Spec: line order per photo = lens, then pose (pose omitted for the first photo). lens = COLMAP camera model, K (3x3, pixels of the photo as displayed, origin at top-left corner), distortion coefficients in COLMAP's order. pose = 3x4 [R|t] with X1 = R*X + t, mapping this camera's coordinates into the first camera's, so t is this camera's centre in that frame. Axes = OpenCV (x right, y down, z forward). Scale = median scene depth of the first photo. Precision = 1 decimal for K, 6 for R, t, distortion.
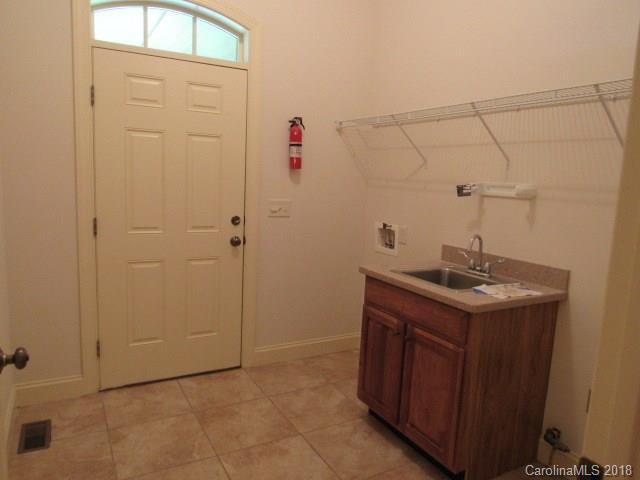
lens RADIAL K [[445.3, 0, 320.0], [0, 445.3, 235.7], [0, 0, 1]] dist [-0.030637, 0.002774]
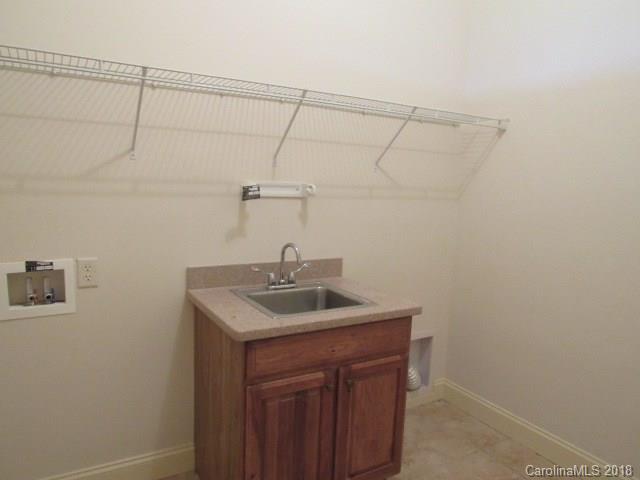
lens RADIAL K [[445.3, 0, 320.0], [0, 445.3, 235.7], [0, 0, 1]] dist [-0.030637, 0.002774]
pose [[-0.002325, -0.161438, 0.986880, -0.505445], [0.097438, 0.982150, 0.160894, -0.150914], [-0.995239, 0.096534, 0.013447, 0.926776]]
